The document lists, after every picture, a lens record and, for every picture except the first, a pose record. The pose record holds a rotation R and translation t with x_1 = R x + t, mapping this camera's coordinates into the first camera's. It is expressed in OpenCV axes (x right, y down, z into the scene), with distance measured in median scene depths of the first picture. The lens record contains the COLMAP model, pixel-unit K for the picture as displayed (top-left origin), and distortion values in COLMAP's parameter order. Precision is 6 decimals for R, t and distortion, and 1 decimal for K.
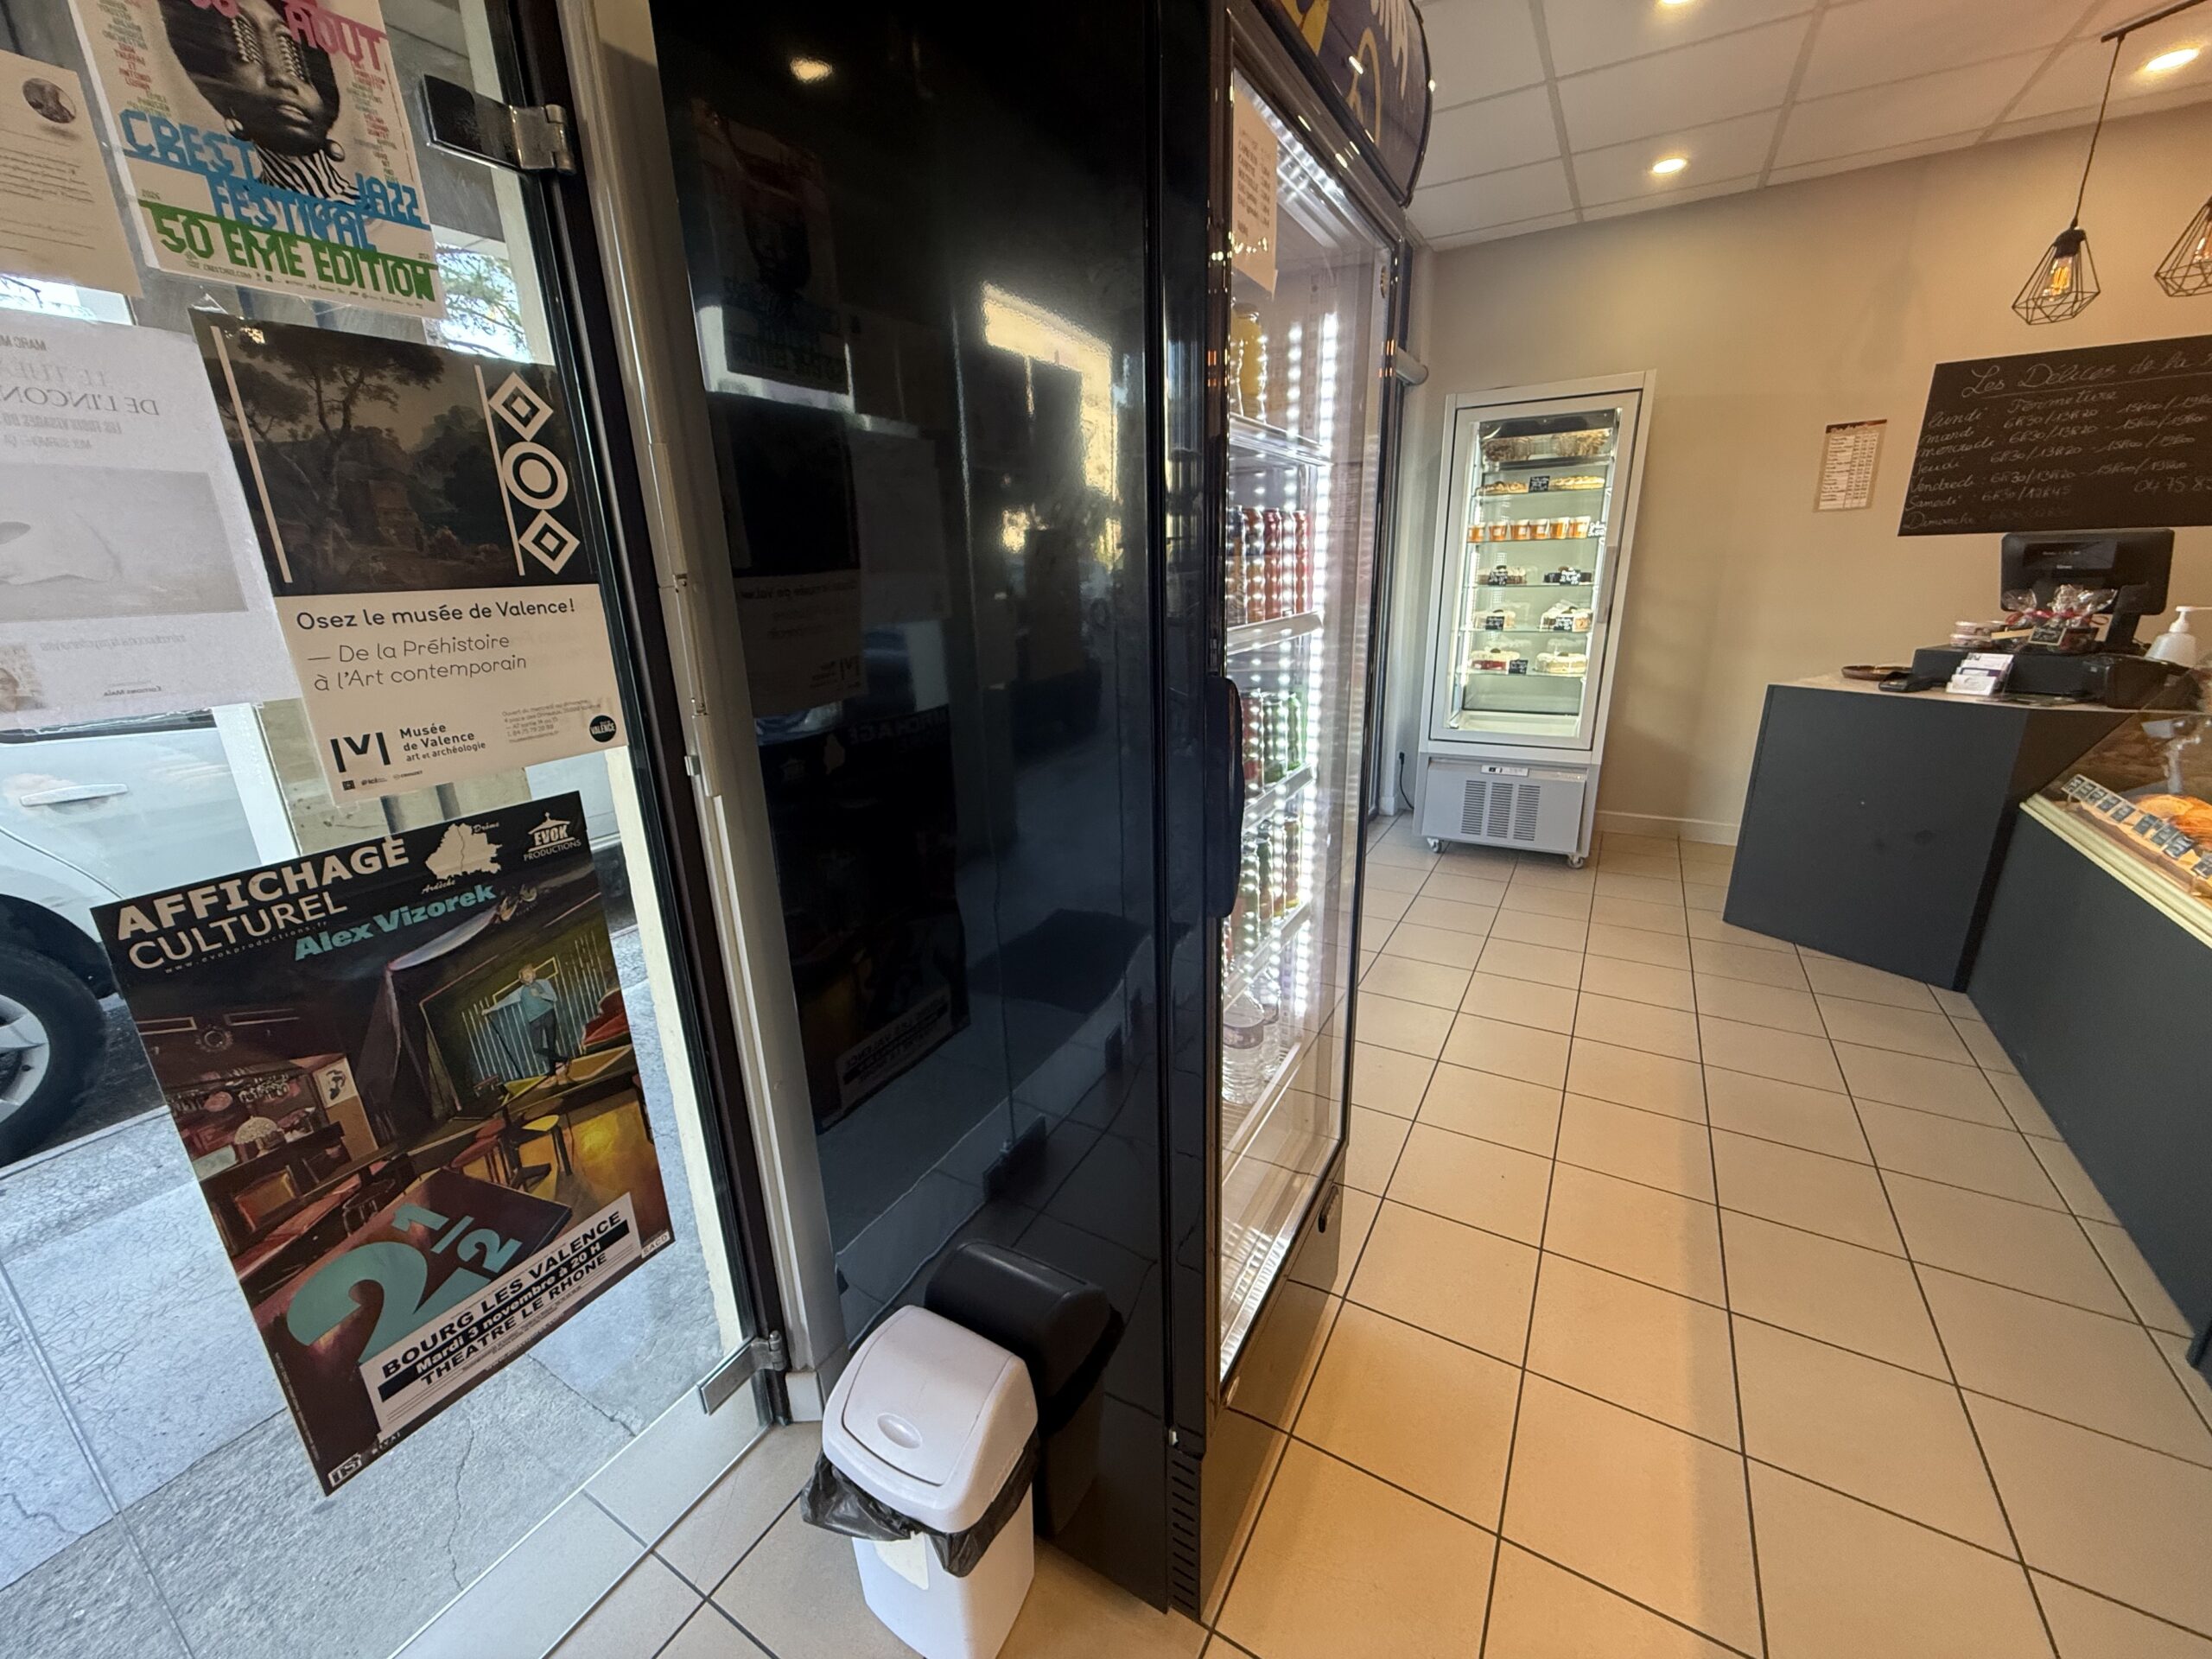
lens RADIAL K [[875.1, 0, 1094.1], [0, 875.1, 827.3], [0, 0, 1]] dist [-0.002132, 0.000026]
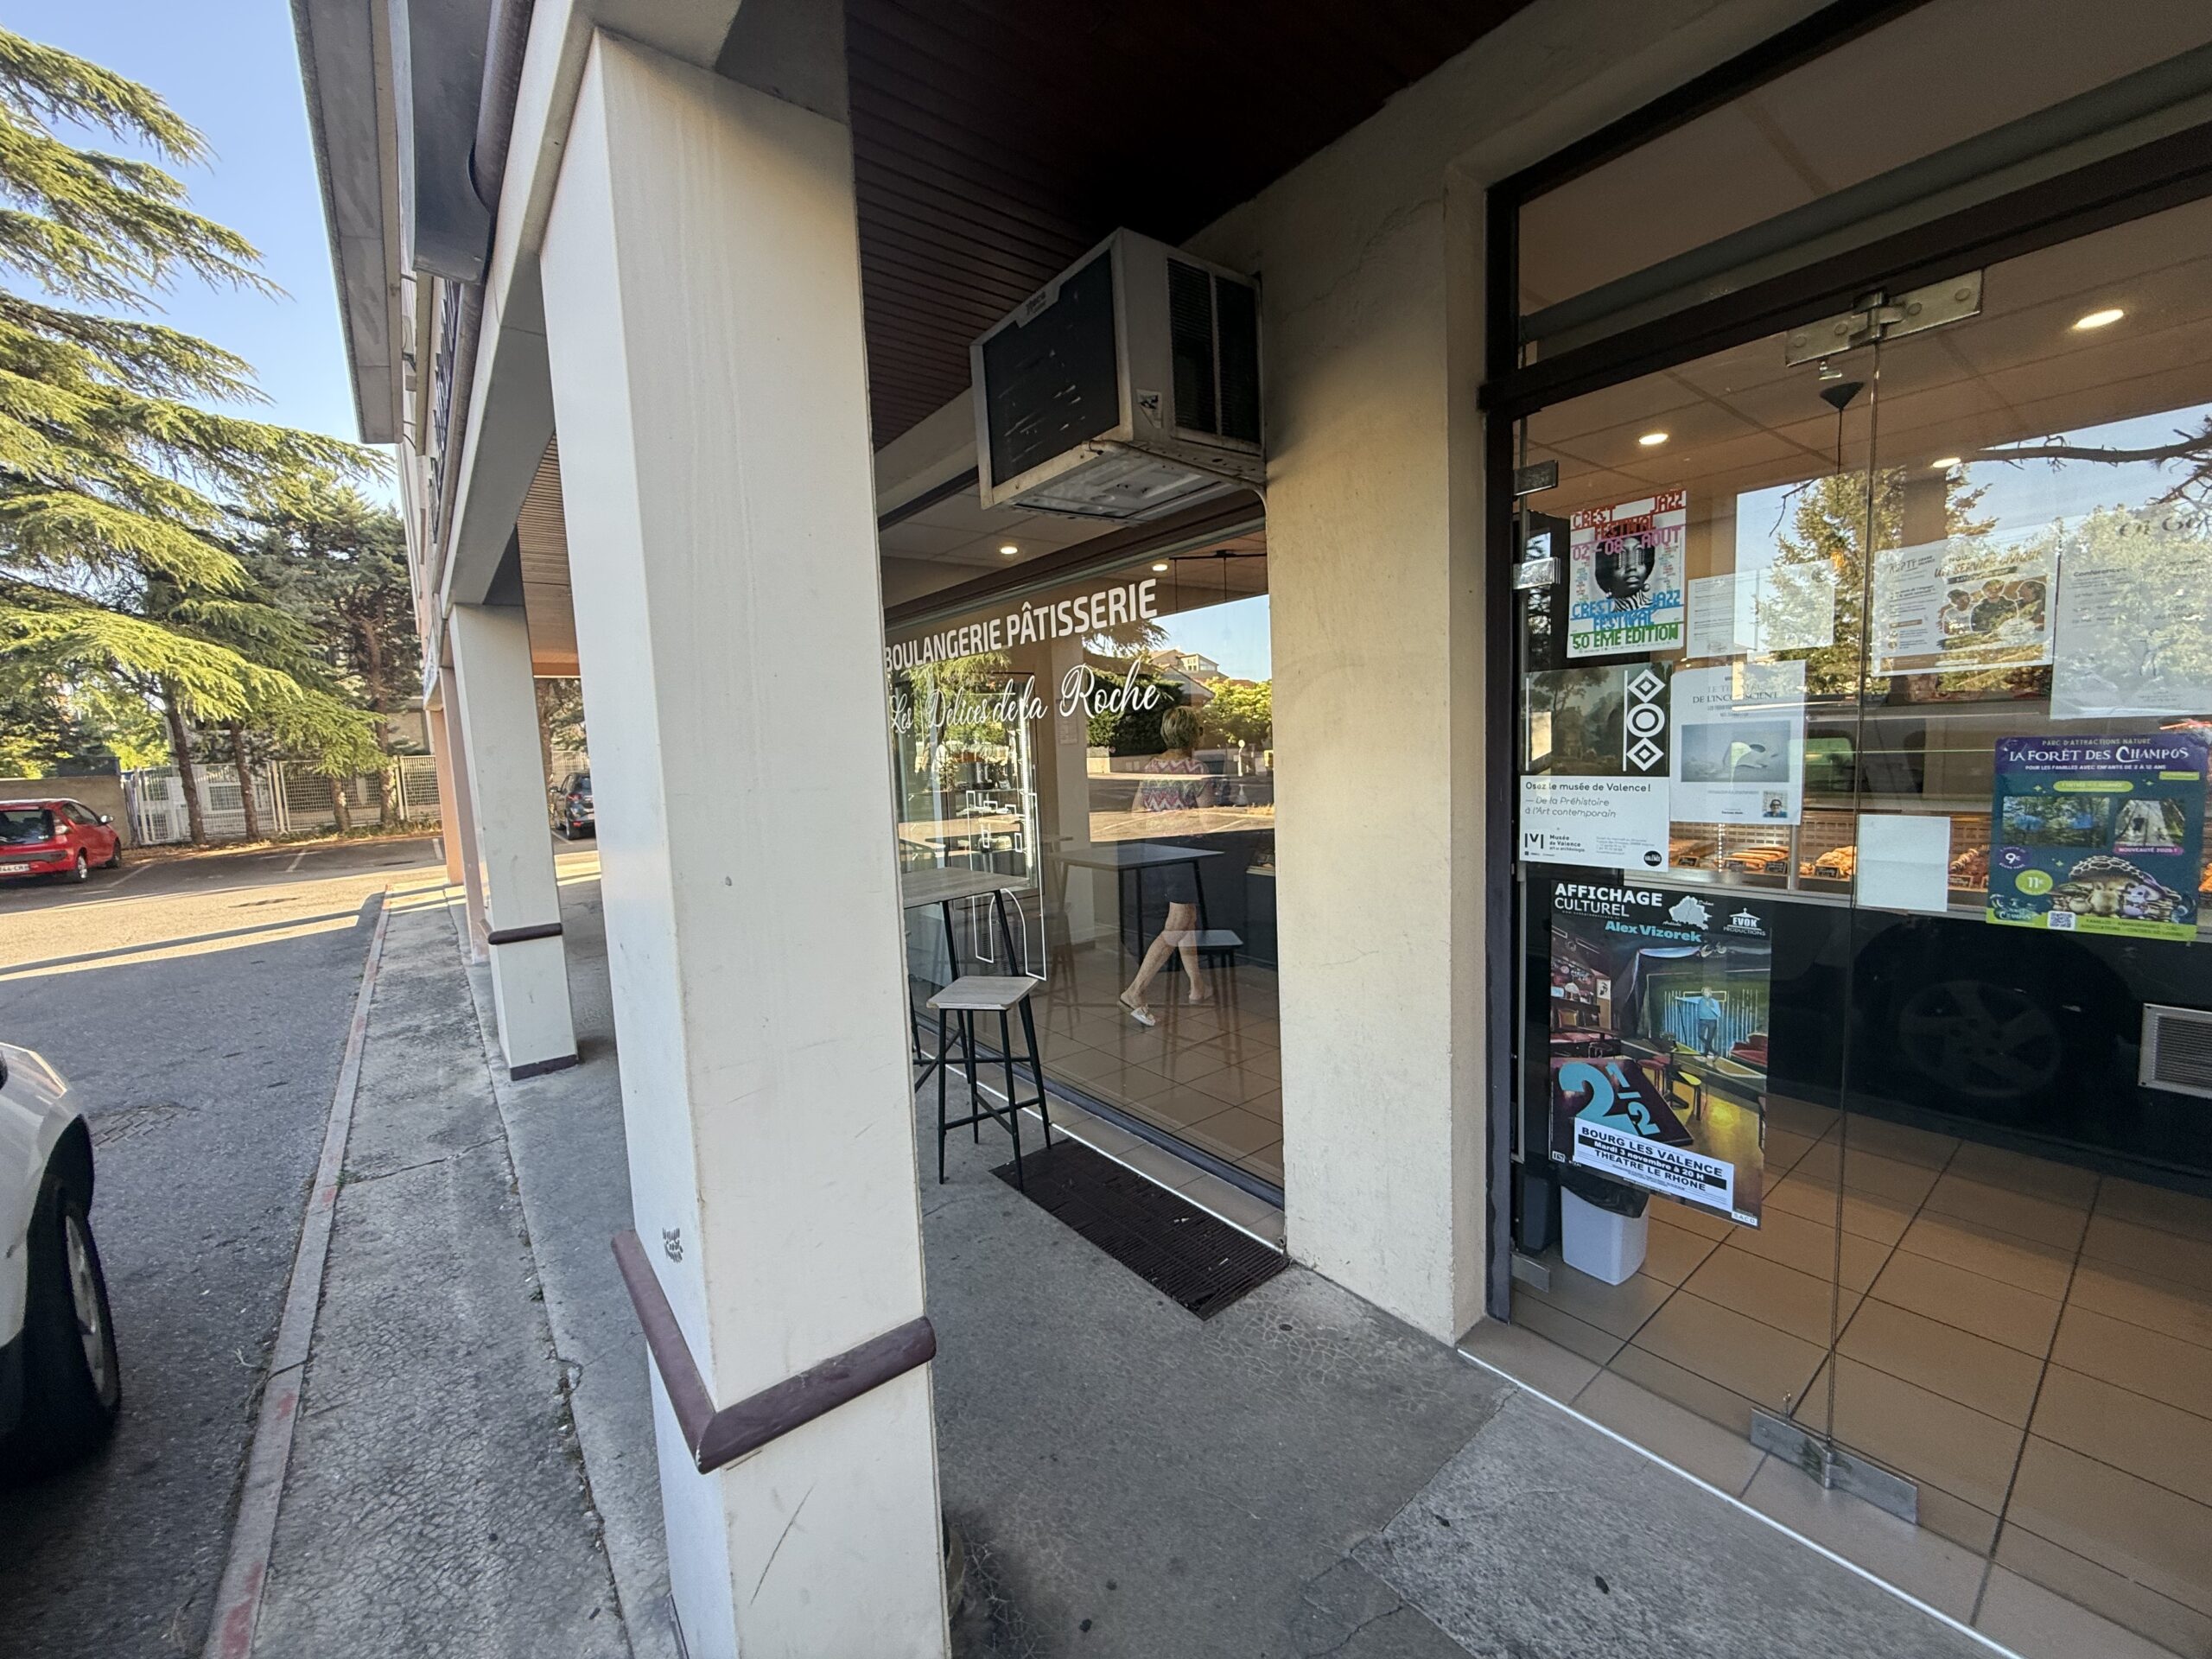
lens RADIAL K [[874.2, 0, 1102.6], [0, 874.2, 827.0], [0, 0, 1]] dist [0.002881, 0.000504]
pose [[-0.355978, 0.185249, -0.915949, 1.342758], [-0.191708, 0.944832, 0.265596, -0.383133], [0.914619, 0.270141, -0.300826, 0.362961]]
